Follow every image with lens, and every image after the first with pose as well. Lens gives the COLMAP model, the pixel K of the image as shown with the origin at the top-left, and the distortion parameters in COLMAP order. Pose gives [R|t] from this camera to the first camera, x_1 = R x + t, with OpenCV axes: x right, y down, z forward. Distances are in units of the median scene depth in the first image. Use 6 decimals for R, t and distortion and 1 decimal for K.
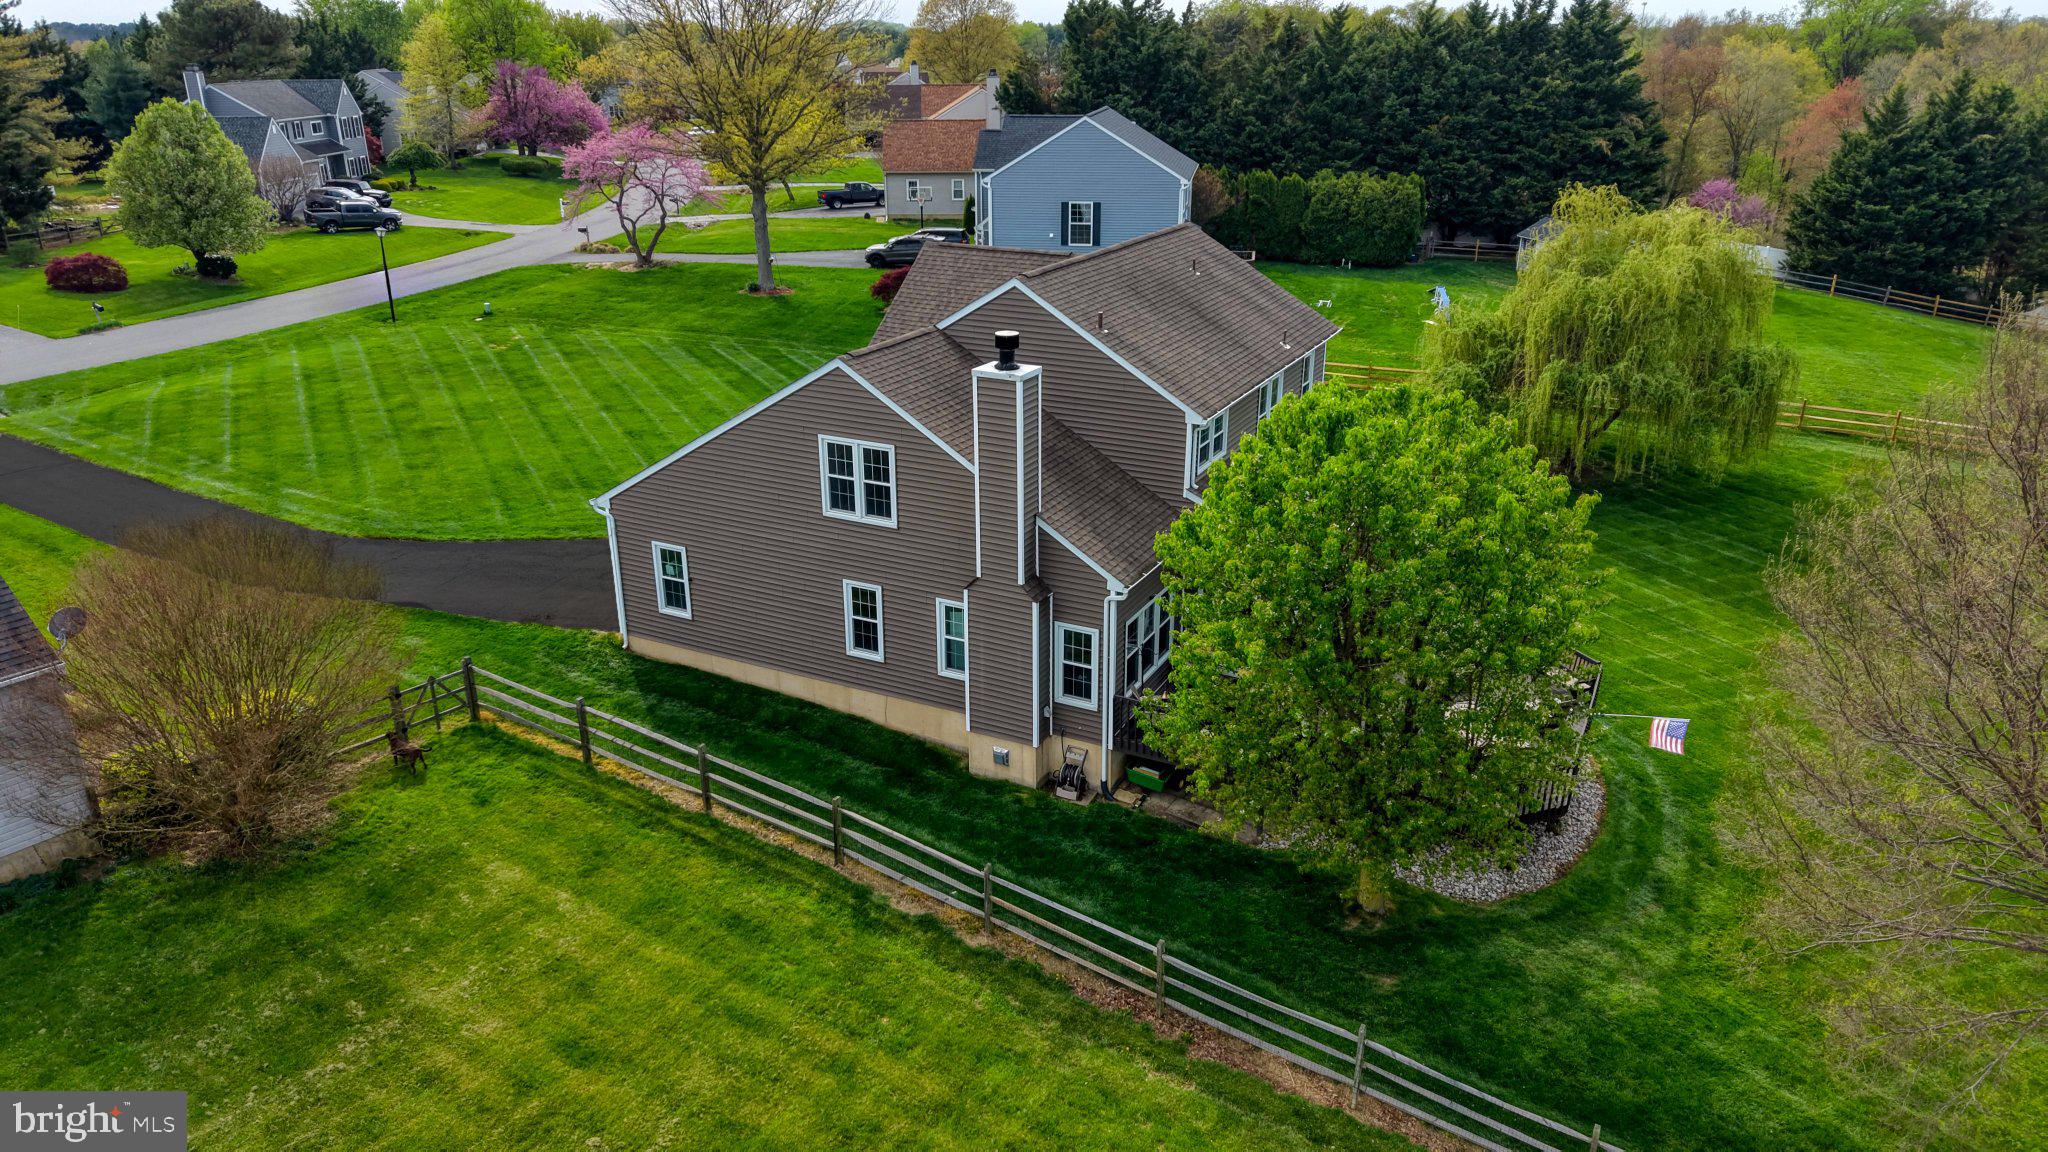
lens RADIAL K [[1360.1, 0, 1032.5], [0, 1360.1, 565.7], [0, 0, 1]] dist [0.040376, -0.037698]
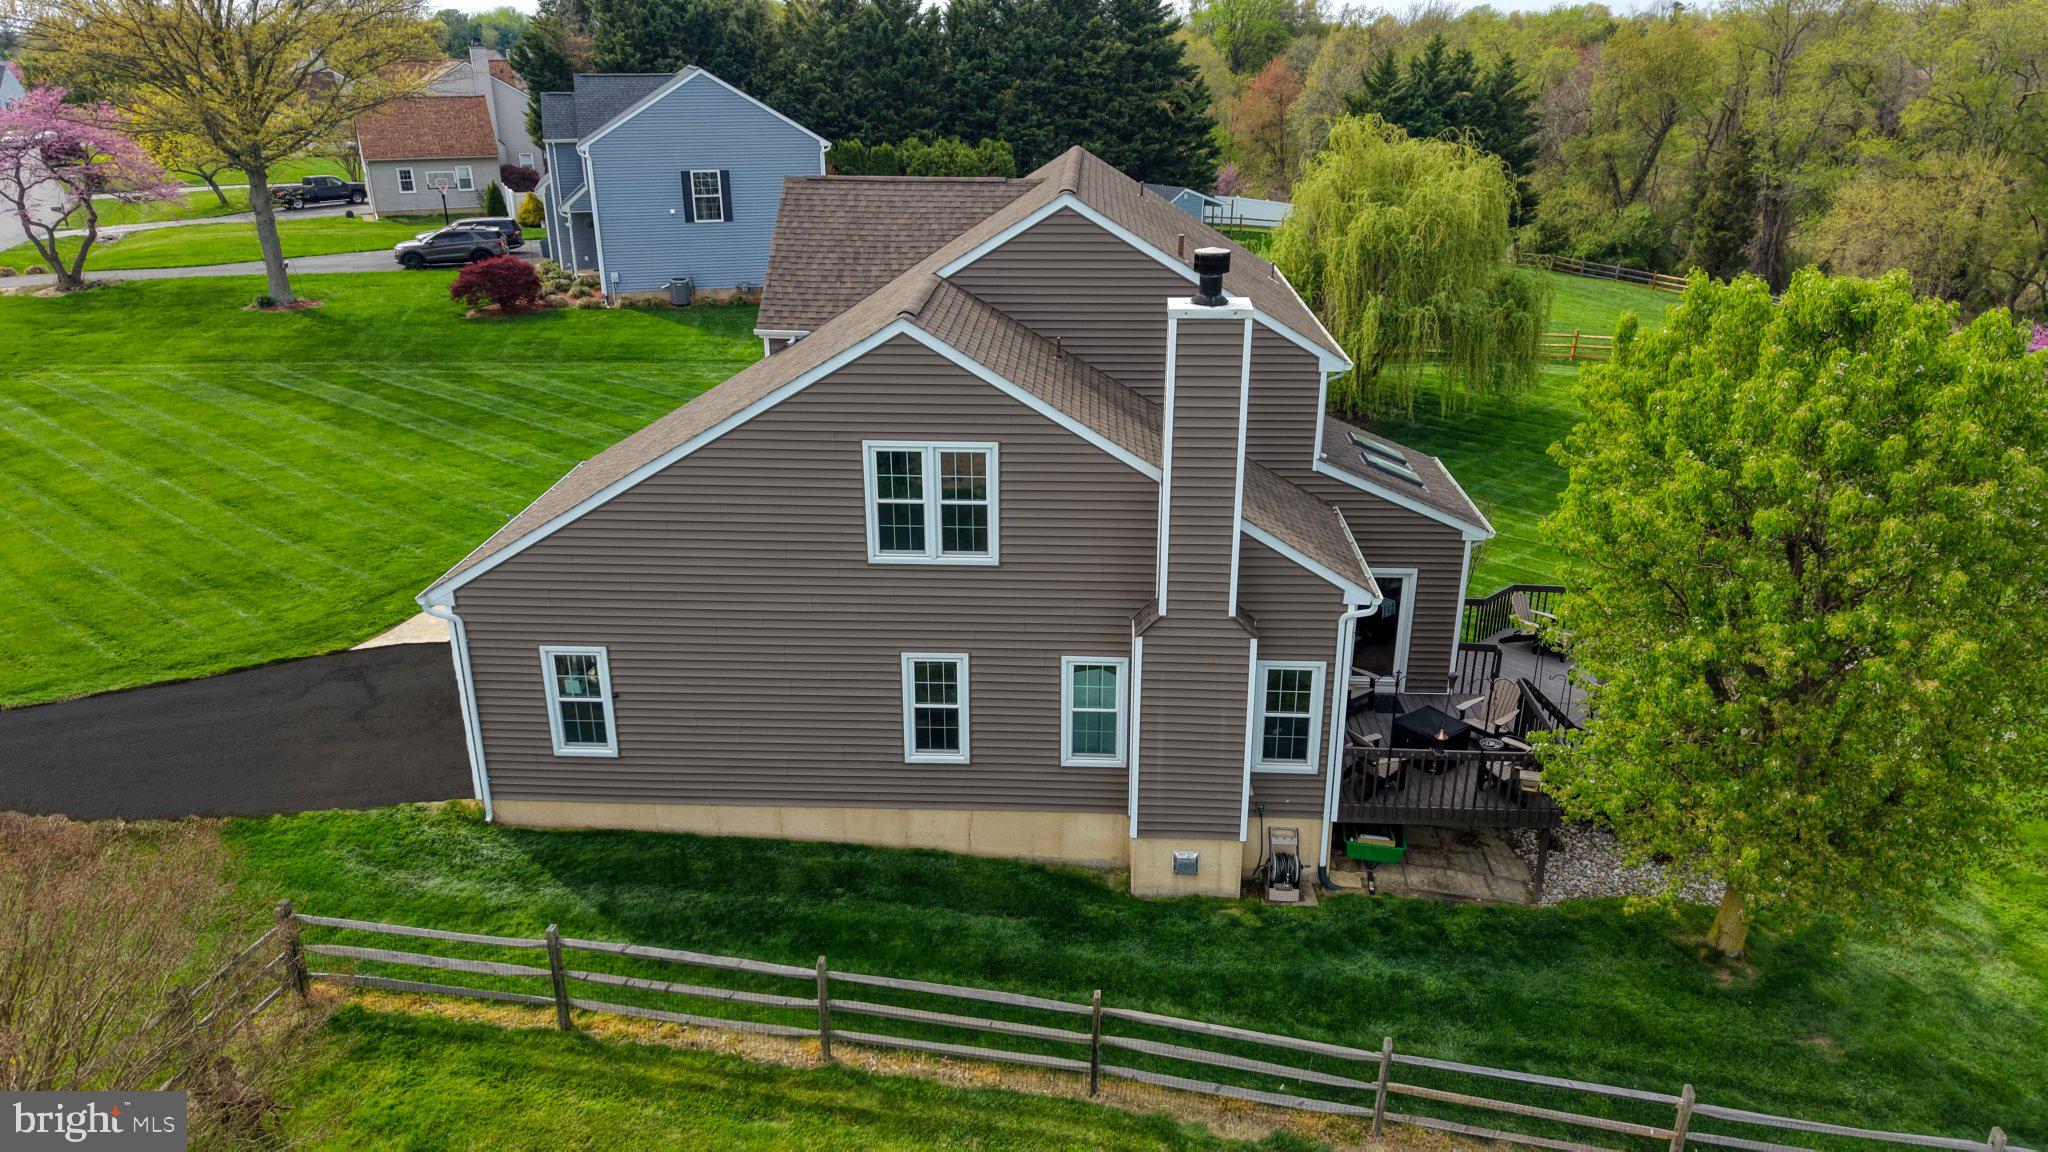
lens RADIAL K [[1360.1, 0, 1022.4], [0, 1360.1, 573.0], [0, 0, 1]] dist [0.040376, -0.037698]
pose [[0.916047, -0.146665, 0.373292, -0.323177], [0.146282, 0.988802, 0.029526, -0.039622], [-0.373442, 0.027558, 0.927244, 0.350447]]
